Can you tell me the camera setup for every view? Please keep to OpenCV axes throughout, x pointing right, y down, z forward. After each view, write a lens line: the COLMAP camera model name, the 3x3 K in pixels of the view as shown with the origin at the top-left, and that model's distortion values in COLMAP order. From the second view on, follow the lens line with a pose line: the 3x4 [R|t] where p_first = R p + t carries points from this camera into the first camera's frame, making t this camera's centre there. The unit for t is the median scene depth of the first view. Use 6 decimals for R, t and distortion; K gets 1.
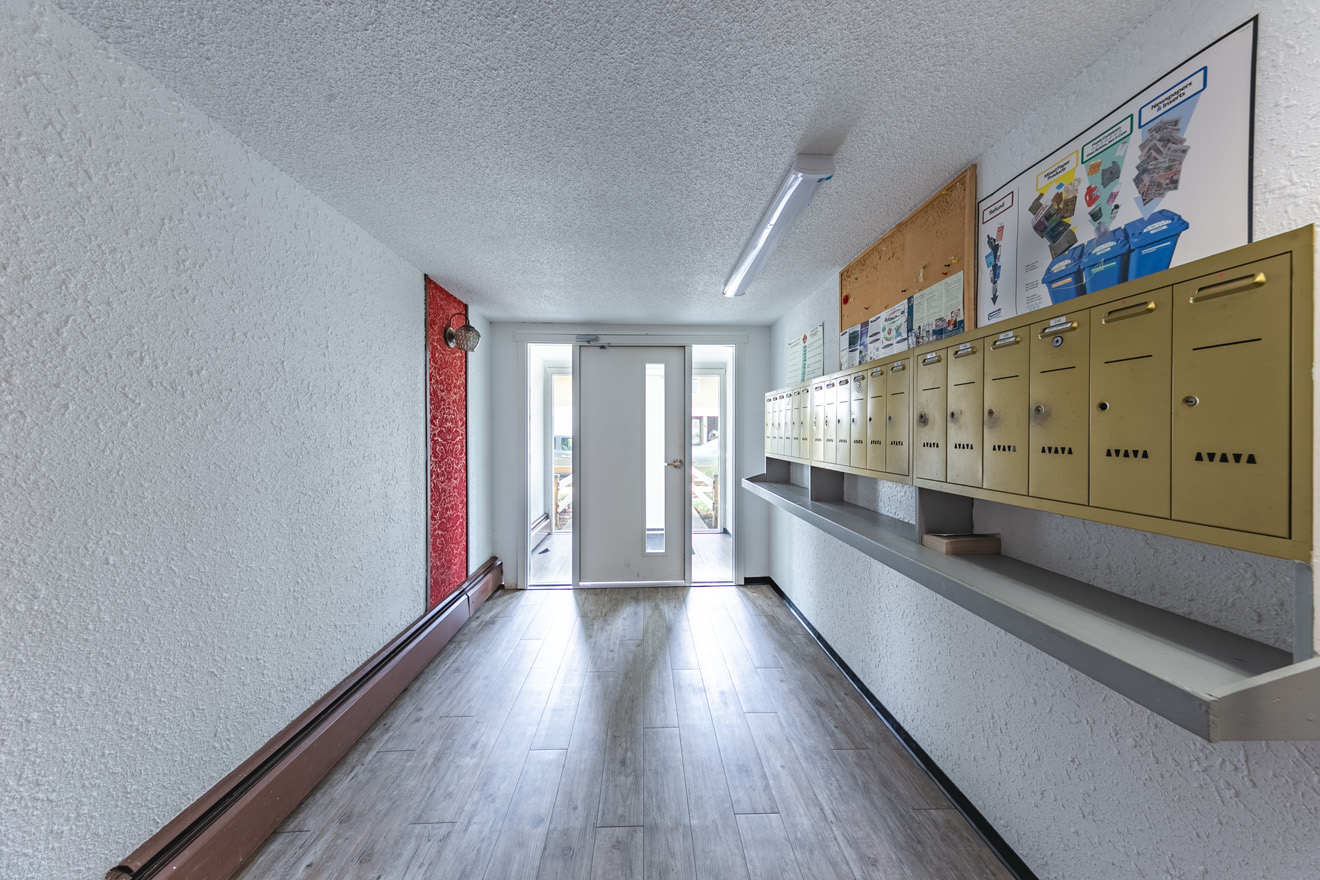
lens RADIAL K [[418.1, 0, 653.7], [0, 418.1, 431.7], [0, 0, 1]] dist [-0.007399, 0.000201]
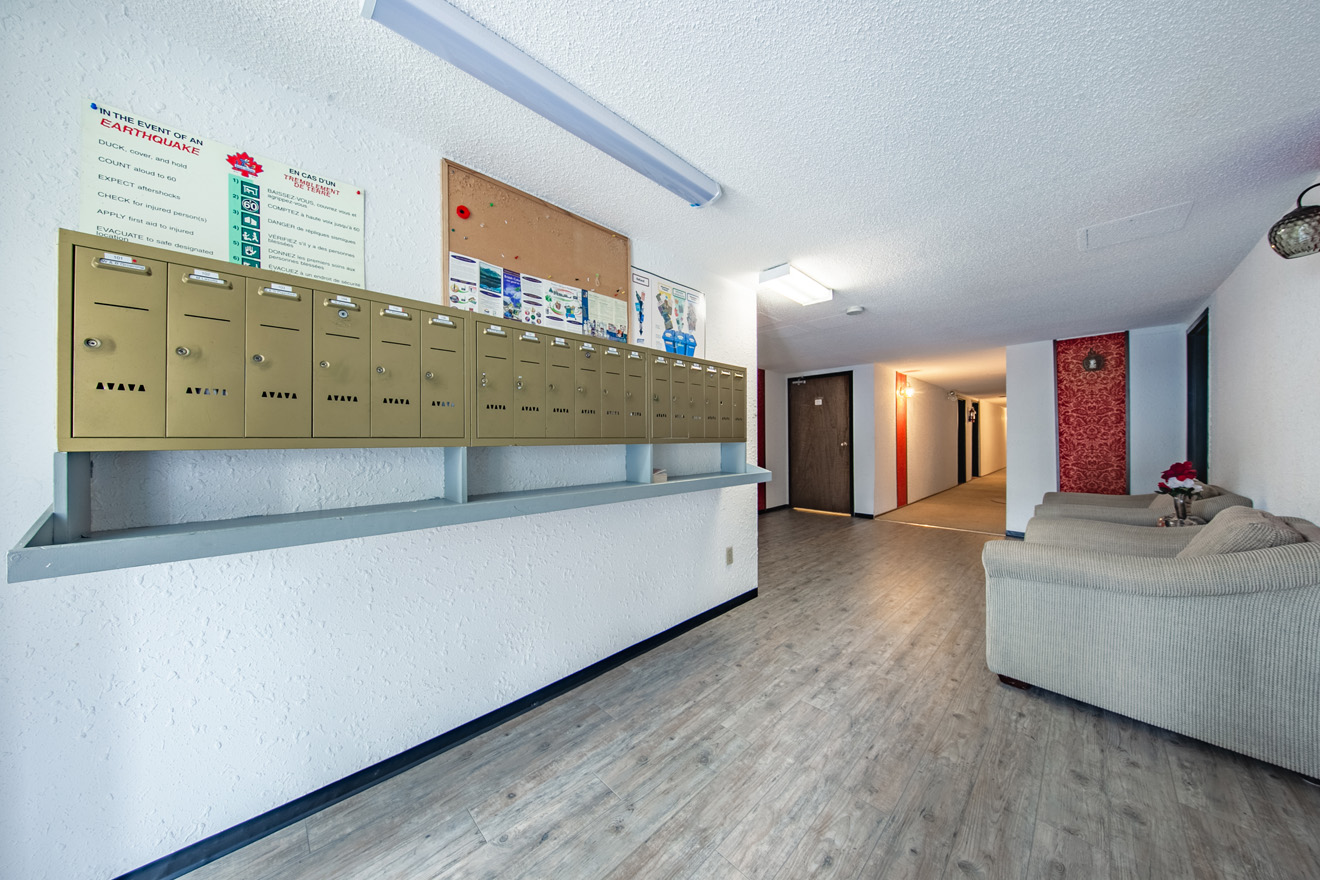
lens RADIAL K [[418.1, 0, 657.4], [0, 418.1, 434.9], [0, 0, 1]] dist [-0.007399, 0.000201]
pose [[-0.679456, 0.002991, 0.733710, -0.453864], [-0.000824, 0.999988, -0.004840, 0.105237], [-0.733716, -0.003893, -0.679445, 1.963509]]
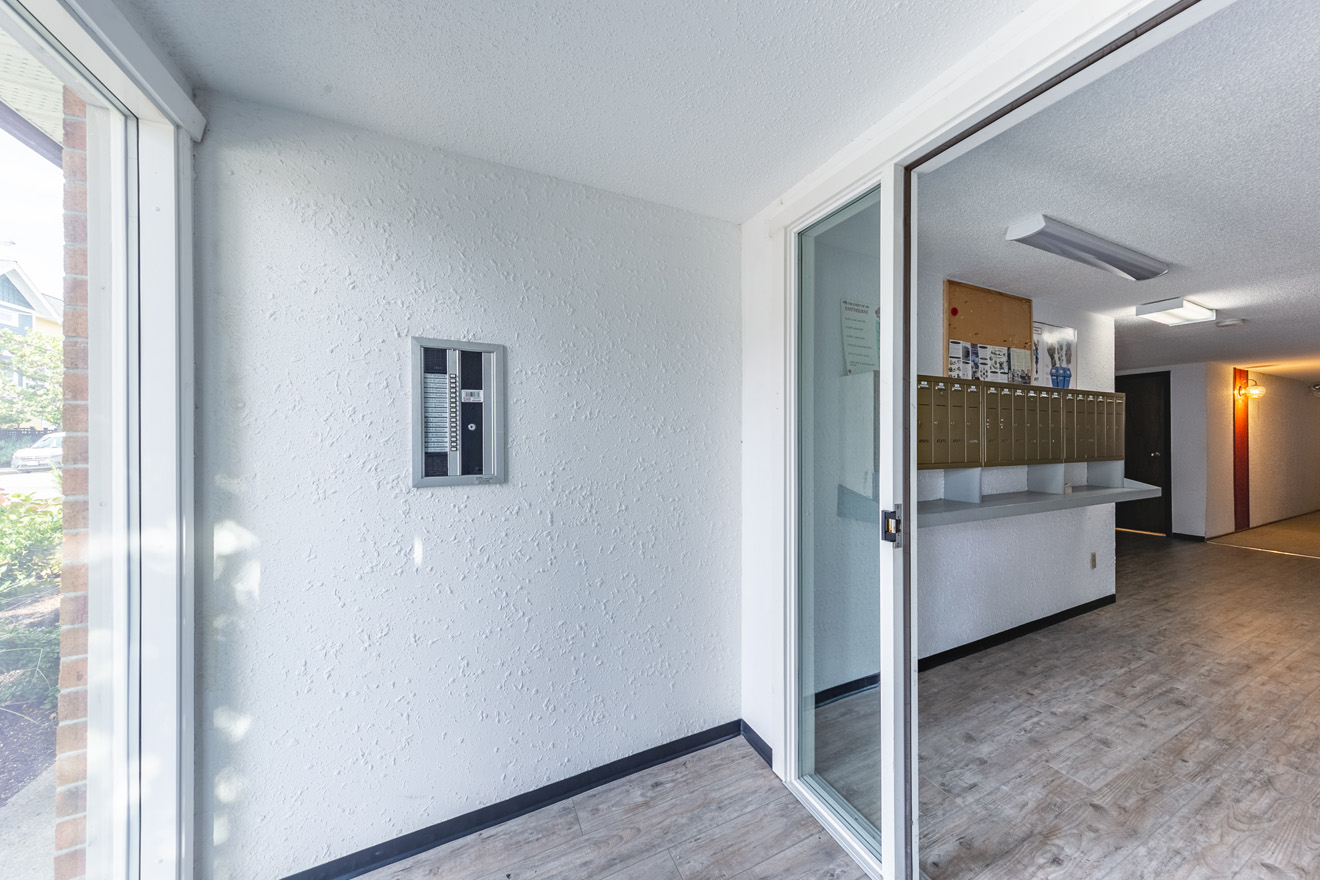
lens RADIAL K [[418.1, 0, 647.5], [0, 418.1, 434.0], [0, 0, 1]] dist [-0.007399, 0.000201]
pose [[-0.370397, 0.000925, 0.928873, -0.391893], [-0.002654, 0.999994, -0.002054, 0.007802], [-0.928870, -0.003226, -0.370393, 3.382317]]
